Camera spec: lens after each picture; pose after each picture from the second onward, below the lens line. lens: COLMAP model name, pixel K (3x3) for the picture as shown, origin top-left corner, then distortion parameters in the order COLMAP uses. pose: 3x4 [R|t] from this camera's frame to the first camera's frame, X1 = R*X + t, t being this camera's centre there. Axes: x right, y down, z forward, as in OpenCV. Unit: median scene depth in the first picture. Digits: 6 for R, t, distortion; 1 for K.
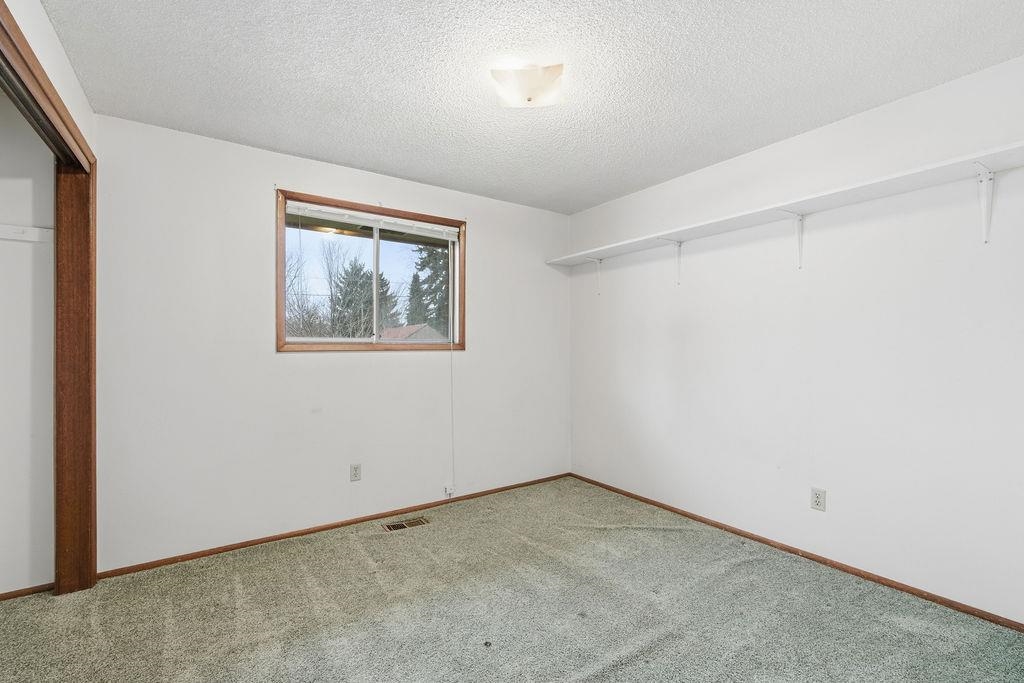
lens RADIAL K [[448.8, 0, 507.9], [0, 448.8, 345.5], [0, 0, 1]] dist [-0.002868, -0.000534]
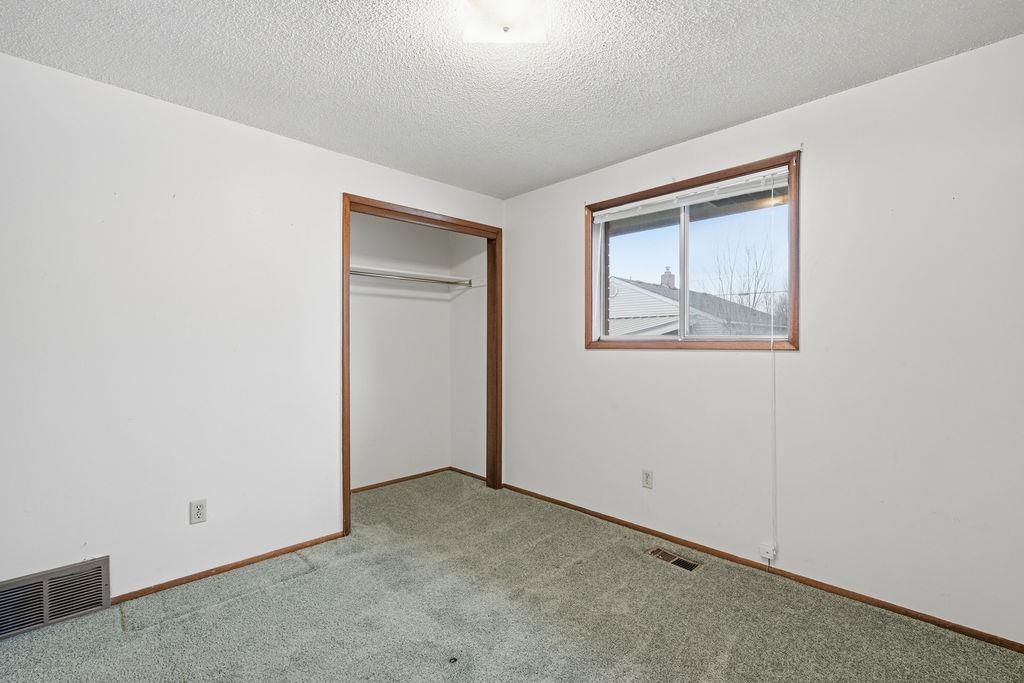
lens RADIAL K [[448.8, 0, 507.9], [0, 448.8, 345.5], [0, 0, 1]] dist [-0.002868, -0.000534]
pose [[0.193508, 0.004359, -0.981089, 0.567050], [0.002010, 0.999986, 0.004839, -0.001036], [0.981097, -0.002909, 0.193496, 0.579660]]
